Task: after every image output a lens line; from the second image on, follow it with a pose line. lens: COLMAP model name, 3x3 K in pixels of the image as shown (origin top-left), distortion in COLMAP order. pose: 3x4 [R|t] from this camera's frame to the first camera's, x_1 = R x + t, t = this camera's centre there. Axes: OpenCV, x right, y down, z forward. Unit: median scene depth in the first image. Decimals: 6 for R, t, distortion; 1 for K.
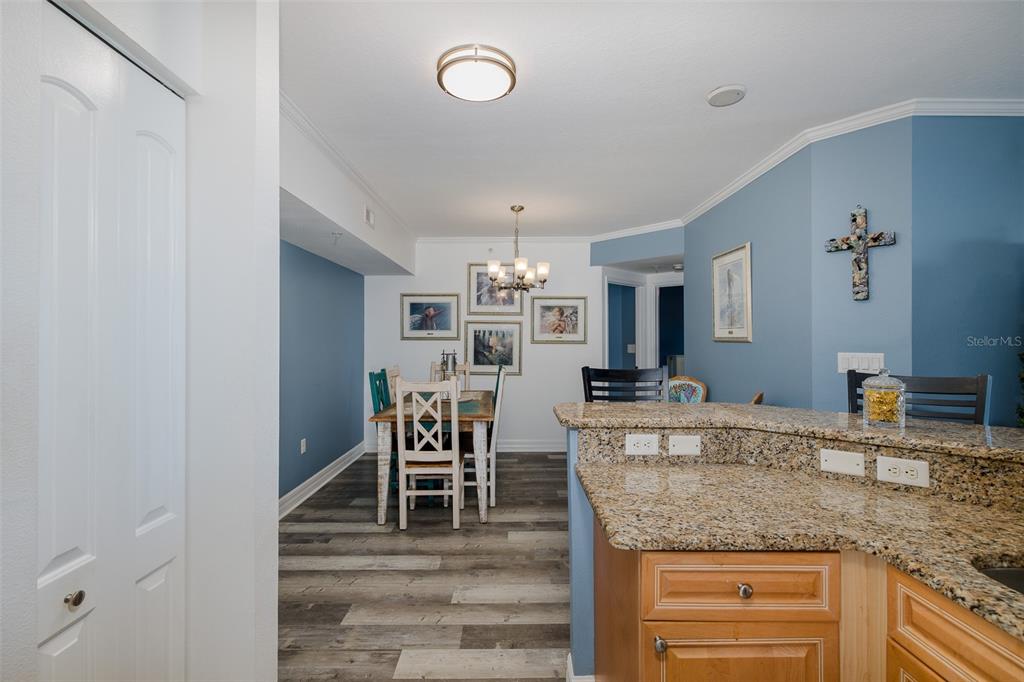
lens RADIAL K [[459.3, 0, 510.2], [0, 459.3, 337.3], [0, 0, 1]] dist [0.000507, 0.000098]
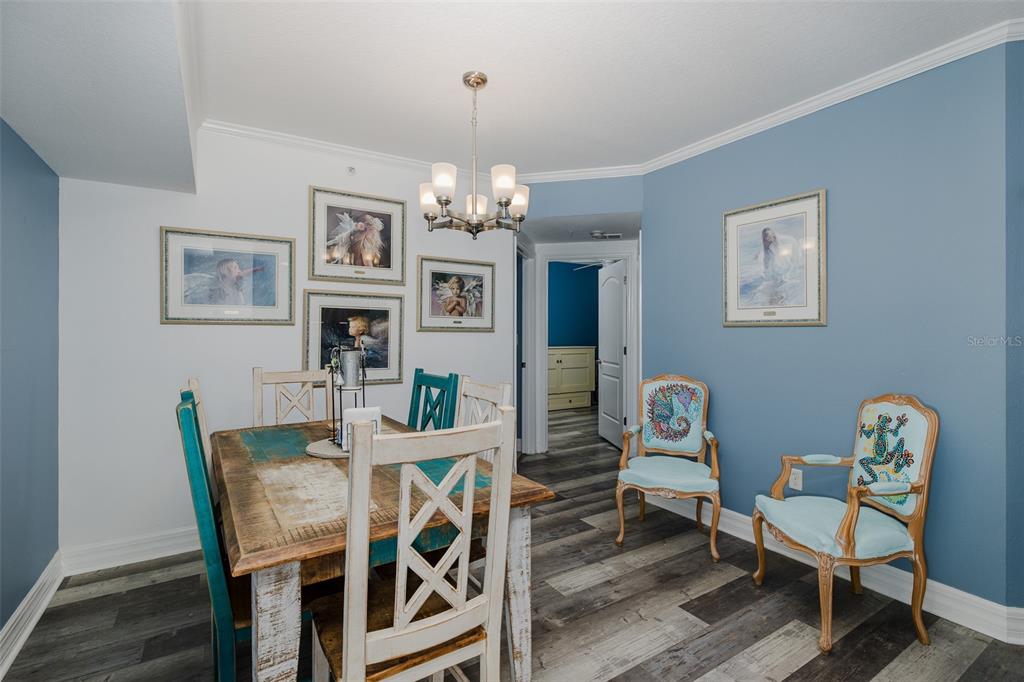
lens RADIAL K [[477.6, 0, 512.0], [0, 477.6, 341.0], [0, 0, 1]] dist [-0.002744, -0.000008]
pose [[0.852312, -0.009033, 0.522956, -0.188143], [-0.002641, 0.999764, 0.021573, 0.012290], [-0.523027, -0.019769, 0.852087, 0.381695]]
